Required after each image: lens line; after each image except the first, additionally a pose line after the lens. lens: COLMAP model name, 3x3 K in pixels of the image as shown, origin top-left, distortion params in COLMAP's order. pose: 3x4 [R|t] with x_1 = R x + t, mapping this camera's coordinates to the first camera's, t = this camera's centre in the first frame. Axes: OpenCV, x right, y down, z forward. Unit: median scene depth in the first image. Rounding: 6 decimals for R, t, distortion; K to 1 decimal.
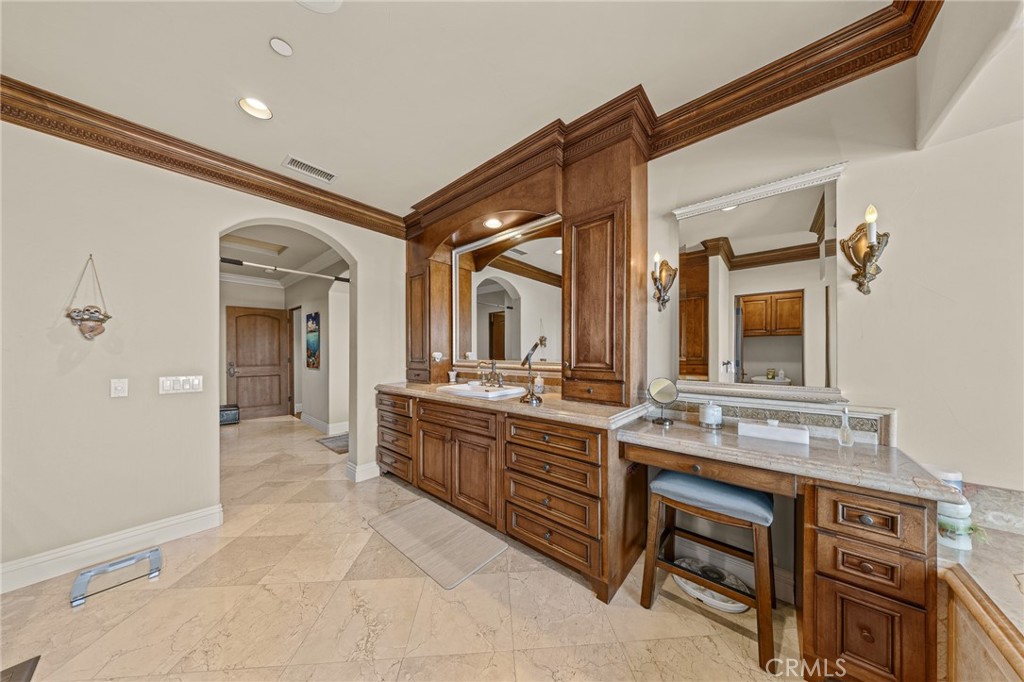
lens RADIAL K [[299.2, 0, 502.7], [0, 299.2, 351.3], [0, 0, 1]] dist [0.000355, -0.000008]
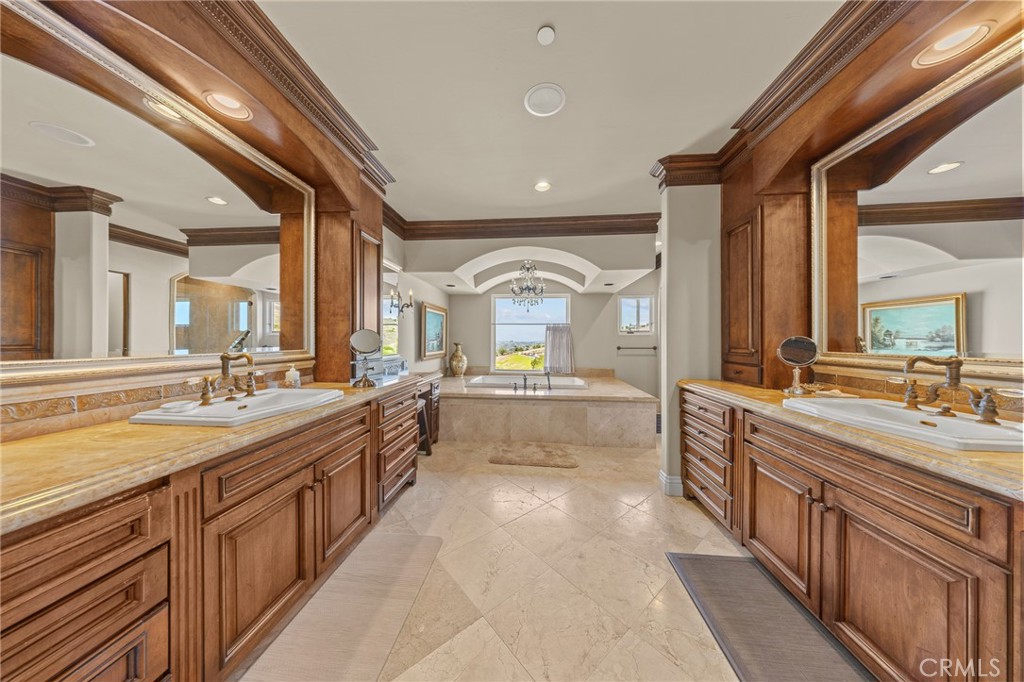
lens RADIAL K [[299.2, 0, 508.3], [0, 299.2, 339.0], [0, 0, 1]] dist [0.000355, -0.000008]
pose [[-0.582990, 0.006054, 0.812456, -1.538114], [-0.001019, 0.999966, -0.008182, 0.019671], [-0.812478, -0.005598, -0.582965, 1.751130]]
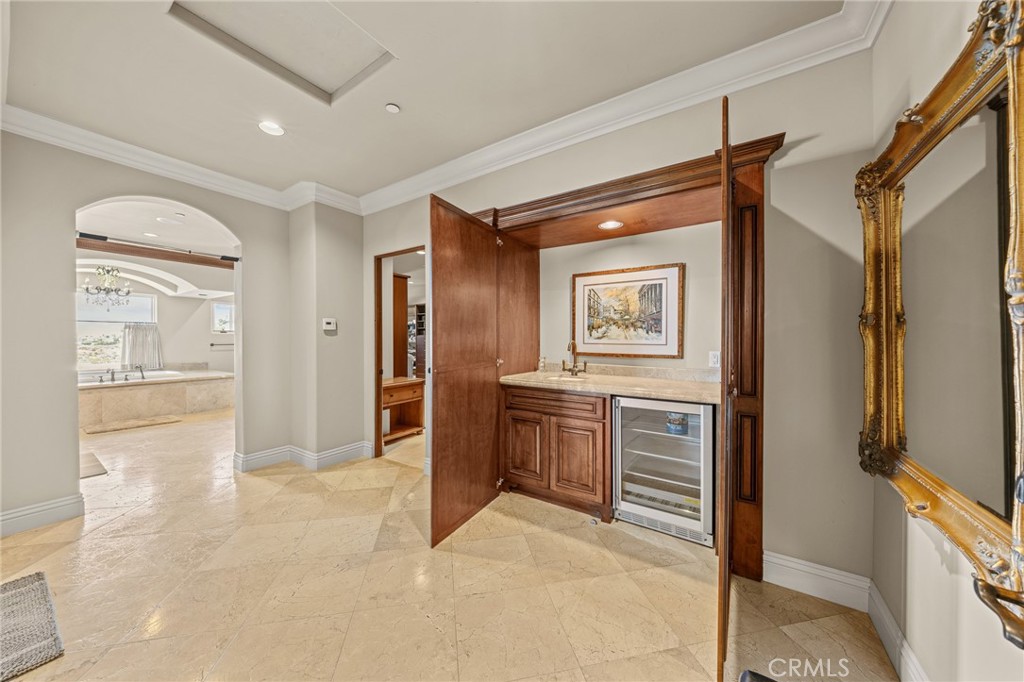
lens RADIAL K [[344.6, 0, 507.1], [0, 344.6, 339.3], [0, 0, 1]] dist [-0.002286, -0.000079]
pose [[-0.992429, 0.004438, -0.122736, -3.185201], [0.004309, 0.999990, 0.001315, 0.031026], [0.122741, 0.000777, -0.992438, 4.298650]]
